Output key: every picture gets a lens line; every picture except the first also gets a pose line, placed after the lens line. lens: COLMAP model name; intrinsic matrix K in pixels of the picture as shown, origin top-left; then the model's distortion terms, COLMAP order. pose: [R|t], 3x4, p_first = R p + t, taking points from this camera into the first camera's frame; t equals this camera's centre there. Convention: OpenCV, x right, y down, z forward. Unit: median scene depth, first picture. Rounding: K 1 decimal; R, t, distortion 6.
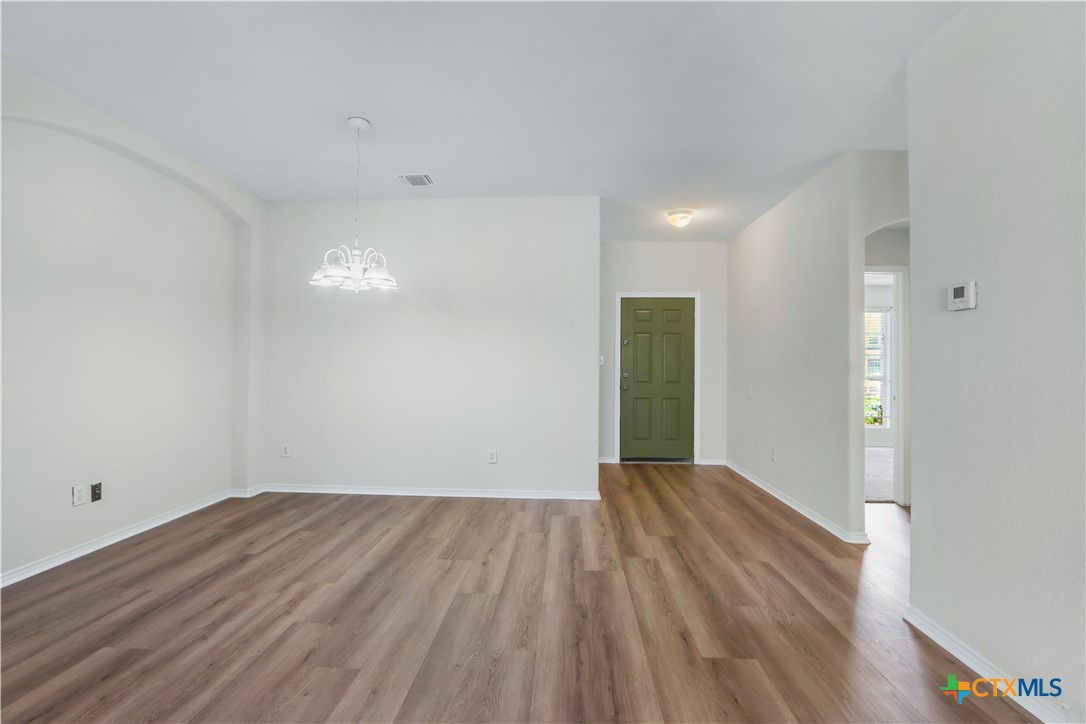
lens RADIAL K [[503.1, 0, 537.3], [0, 503.1, 360.2], [0, 0, 1]] dist [-0.004655, 0.000947]
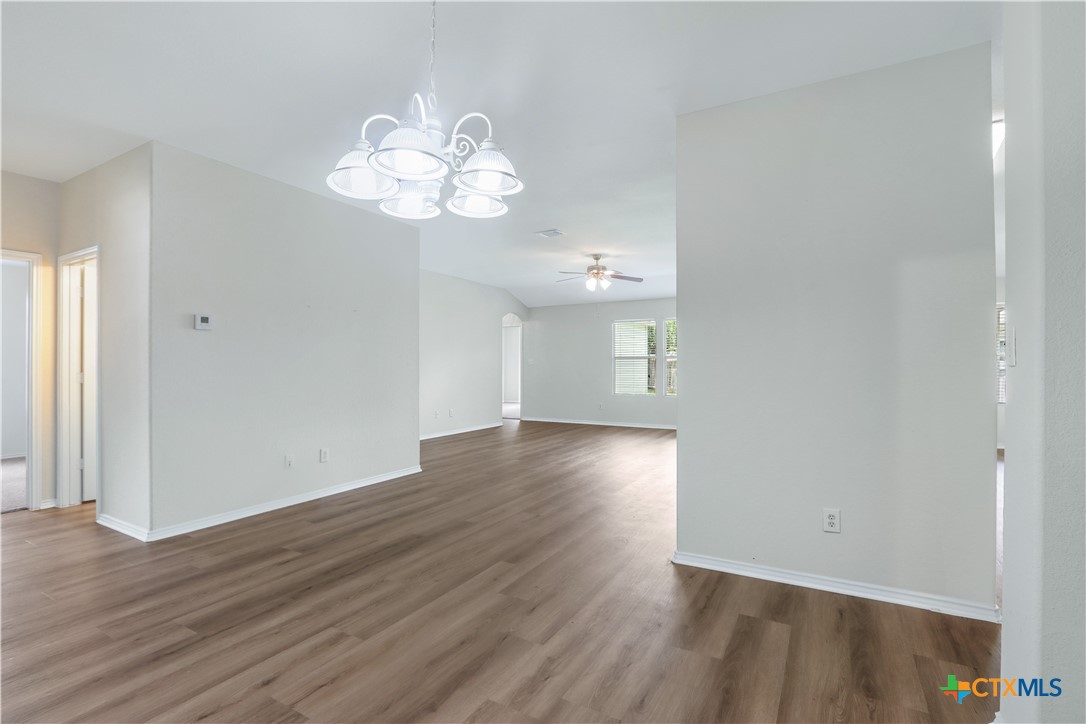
lens RADIAL K [[503.1, 0, 542.6], [0, 503.1, 360.4], [0, 0, 1]] dist [-0.004655, 0.000947]
pose [[-0.899207, -0.004483, 0.437500, -0.857190], [-0.008315, 0.999942, -0.006845, 0.008942], [-0.437444, -0.009793, -0.899192, 1.778880]]
